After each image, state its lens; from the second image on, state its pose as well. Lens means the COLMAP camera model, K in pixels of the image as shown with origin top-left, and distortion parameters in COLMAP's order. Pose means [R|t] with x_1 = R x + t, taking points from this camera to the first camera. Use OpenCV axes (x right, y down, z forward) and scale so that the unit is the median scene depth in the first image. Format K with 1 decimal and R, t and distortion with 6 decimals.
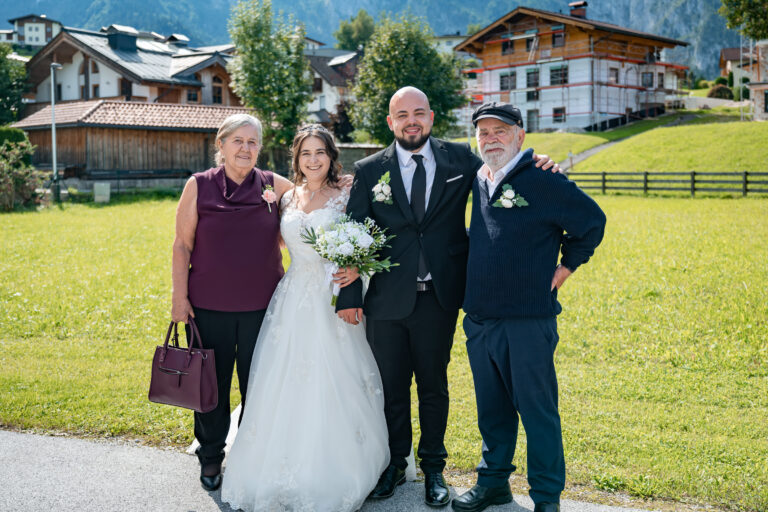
lens RADIAL K [[812.3, 0, 391.9], [0, 812.3, 213.9], [0, 0, 1]] dist [-0.000164, 0.005987]
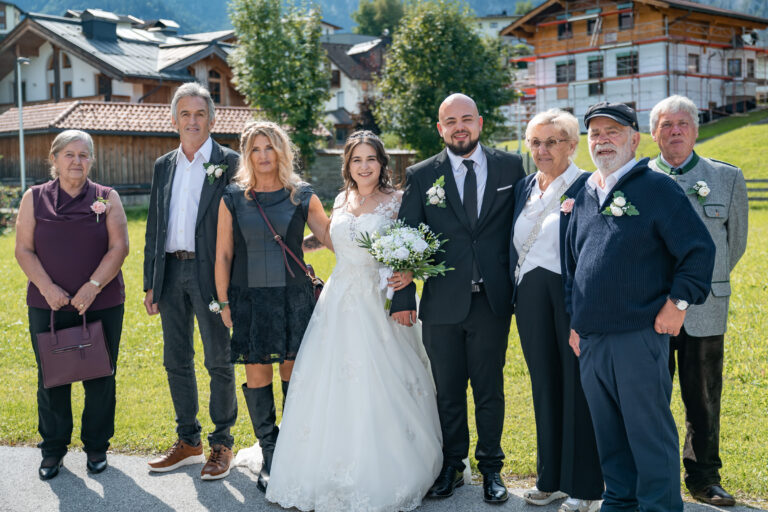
lens RADIAL K [[1001.3, 0, 432.3], [0, 1001.3, 228.2], [0, 0, 1]] dist [-0.003235, 0.021548]
pose [[0.999897, -0.012657, 0.006825, -0.002252], [0.012705, 0.999895, -0.007025, 0.001682], [-0.006735, 0.007111, 0.999952, -0.020822]]
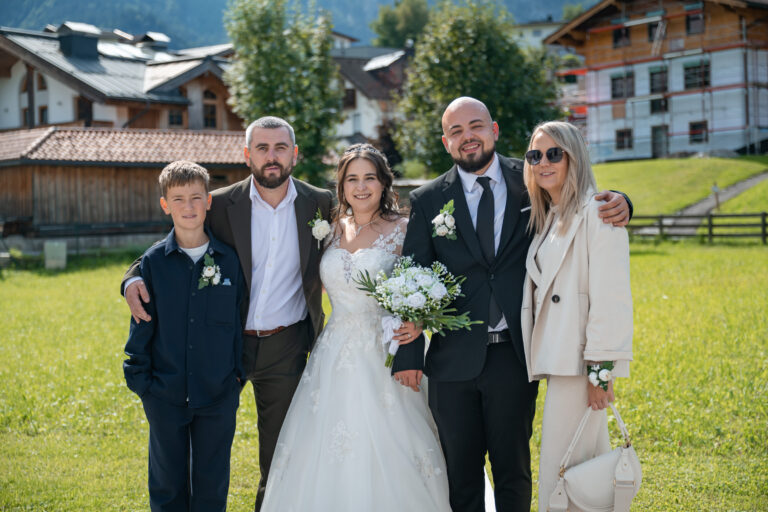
lens RADIAL K [[1171.8, 0, 384.9], [0, 1171.8, 259.1], [0, 0, 1]] dist [0.028619, -0.157477]
pose [[0.997881, -0.018293, -0.062449, 0.000011], [0.017060, 0.999650, -0.020222, 0.002435], [0.062797, 0.019114, 0.997843, -0.015297]]
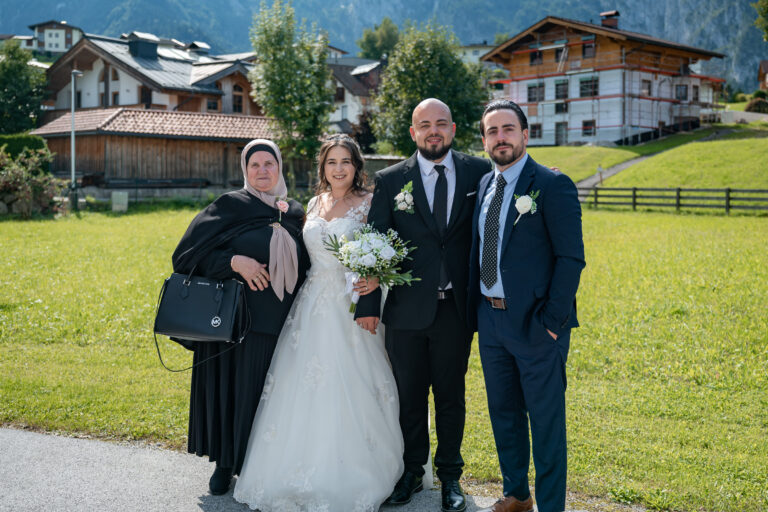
lens RADIAL K [[839.9, 0, 386.0], [0, 839.9, 209.6], [0, 0, 1]] dist [-0.001644, 0.003746]
pose [[0.999328, 0.014286, -0.033764, 0.000136], [-0.015020, 0.999654, -0.021572, 0.000418], [0.033444, 0.022065, 0.999197, -0.004539]]
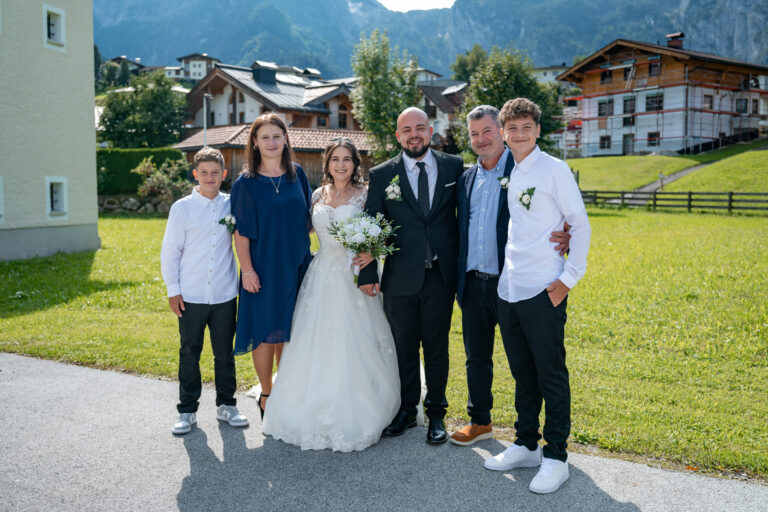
lens RADIAL K [[723.3, 0, 389.7], [0, 723.3, 239.3], [0, 0, 1]] dist [-0.001229, 0.007008]
pose [[0.988088, 0.023247, -0.152126, 0.011797], [-0.020757, 0.999624, 0.017939, 0.002072], [0.152485, -0.014567, 0.988198, -0.008478]]
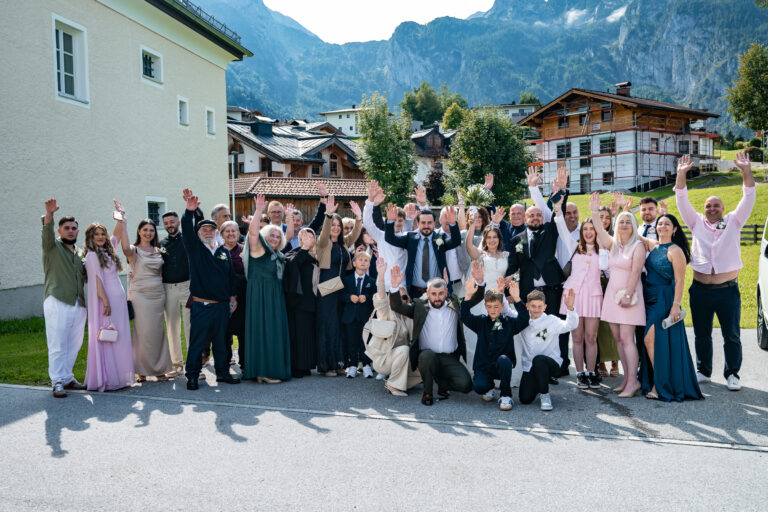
lens RADIAL K [[761.7, 0, 402.6], [0, 761.7, 258.4], [0, 0, 1]] dist [0.004775, 0.008860]
pose [[0.998292, -0.009465, -0.057645, -0.043753], [0.008779, 0.999888, -0.012133, 0.008407], [0.057753, 0.011606, 0.998263, -0.180629]]
